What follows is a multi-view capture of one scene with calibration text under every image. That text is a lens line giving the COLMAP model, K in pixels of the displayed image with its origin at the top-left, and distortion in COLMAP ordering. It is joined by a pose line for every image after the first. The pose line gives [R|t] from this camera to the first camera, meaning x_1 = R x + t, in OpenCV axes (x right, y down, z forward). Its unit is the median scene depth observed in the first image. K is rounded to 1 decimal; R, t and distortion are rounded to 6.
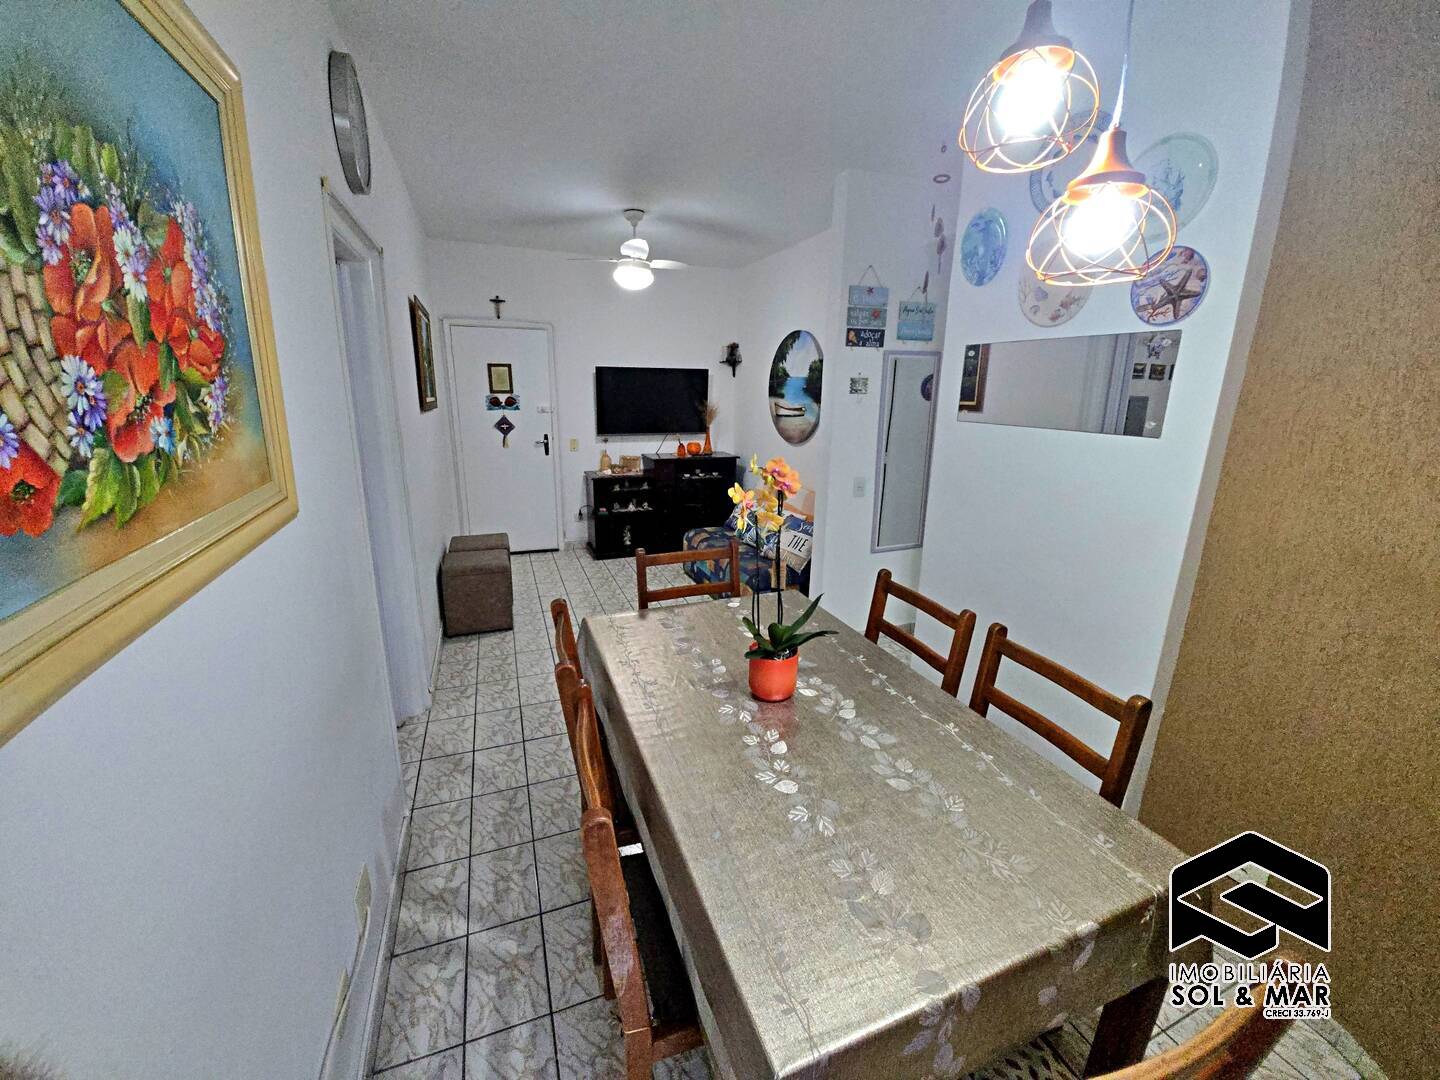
lens RADIAL K [[577.0, 0, 725.2], [0, 577.0, 535.0], [0, 0, 1]] dist [-0.005755, -0.001427]
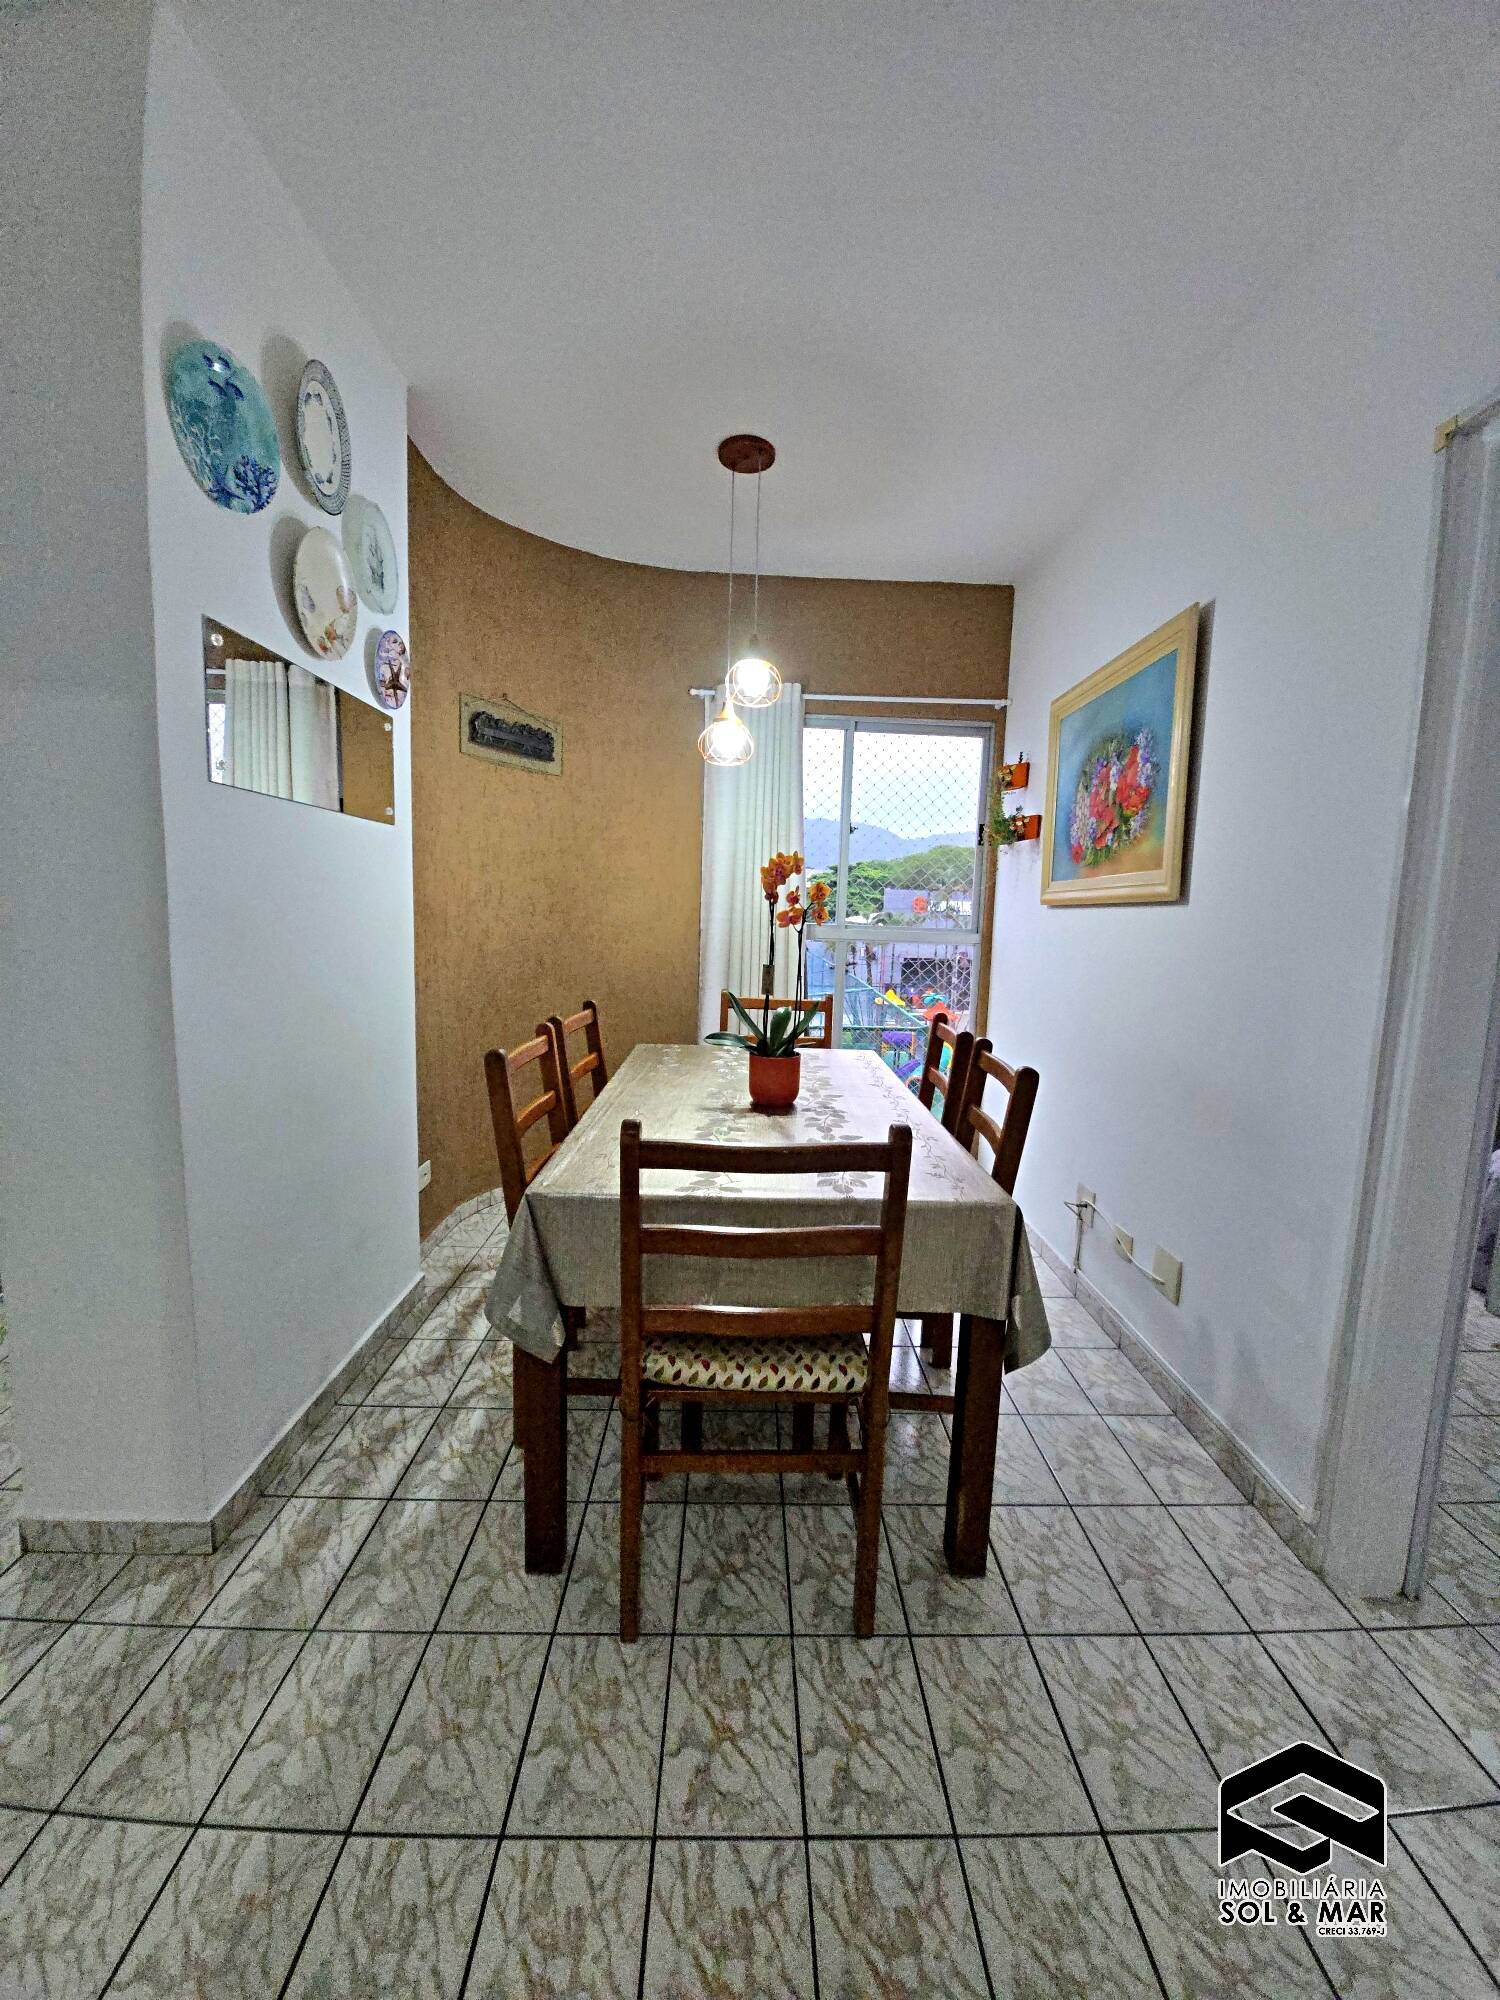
lens RADIAL K [[801.3, 0, 758.0], [0, 801.3, 1001.2], [0, 0, 1]] dist [-0.005755, -0.001427]
pose [[-0.934727, -0.091729, 0.343324, -0.122836], [0.037009, 0.935731, 0.350768, -0.127232], [-0.353434, 0.340578, -0.871258, 0.770923]]
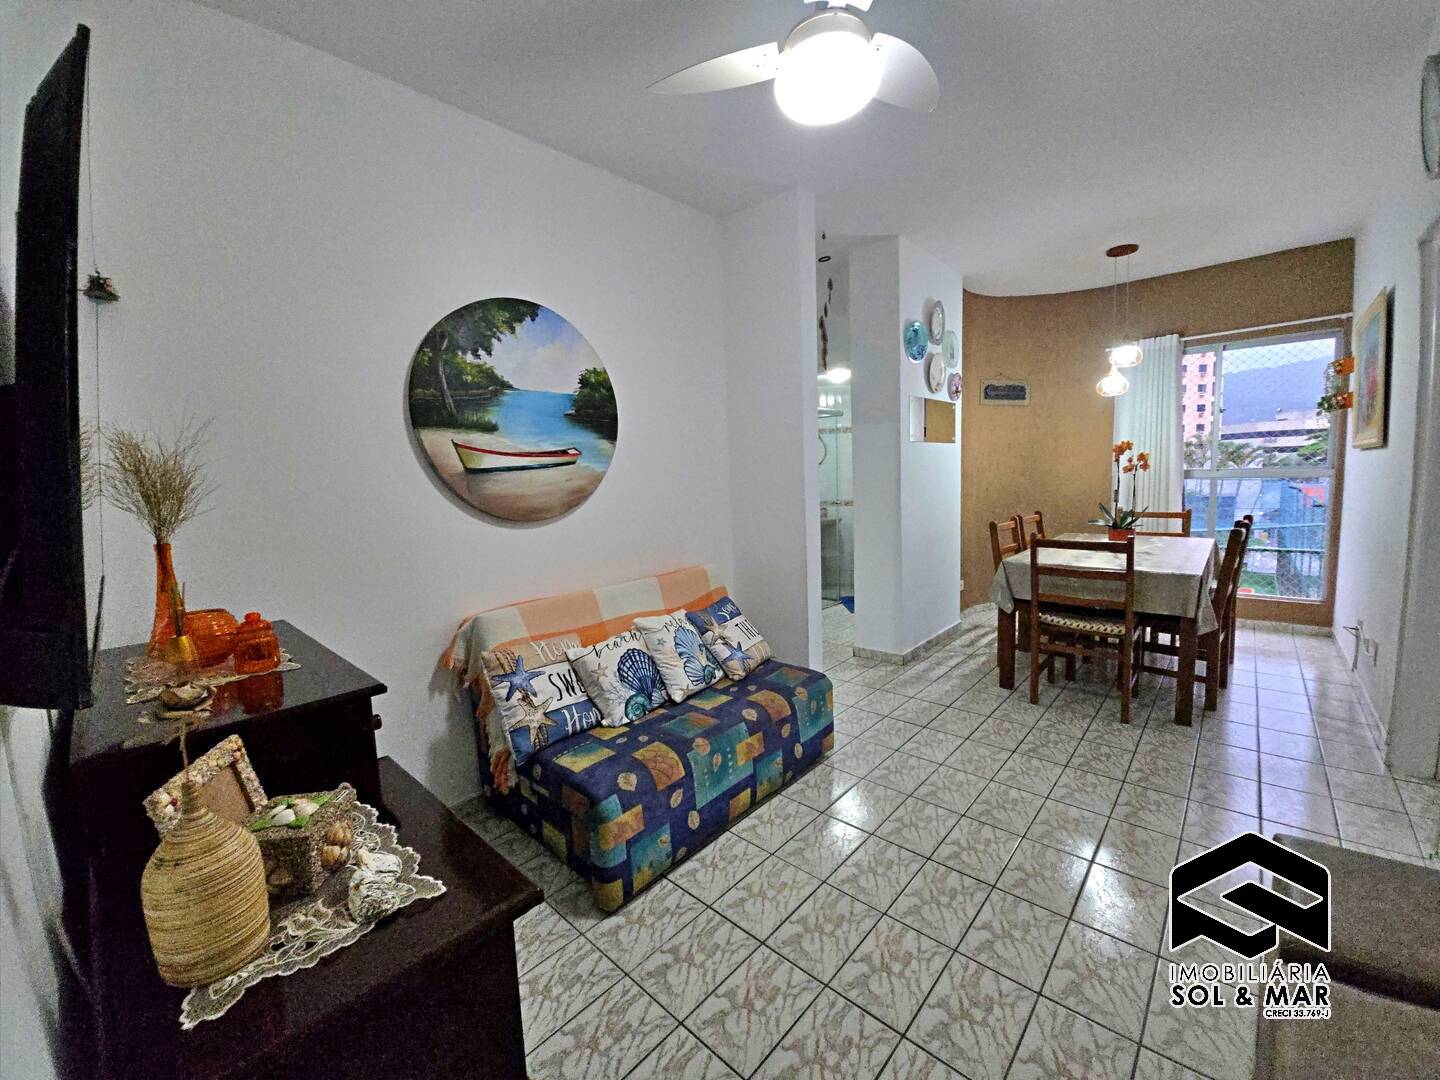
lens RADIAL K [[577.0, 0, 717.2], [0, 577.0, 536.6], [0, 0, 1]] dist [-0.005755, -0.001427]
pose [[-0.432540, -0.103857, 0.895613, -0.431863], [0.253147, 0.939397, 0.231193, -0.238674], [-0.865347, 0.326722, -0.380036, 1.135372]]
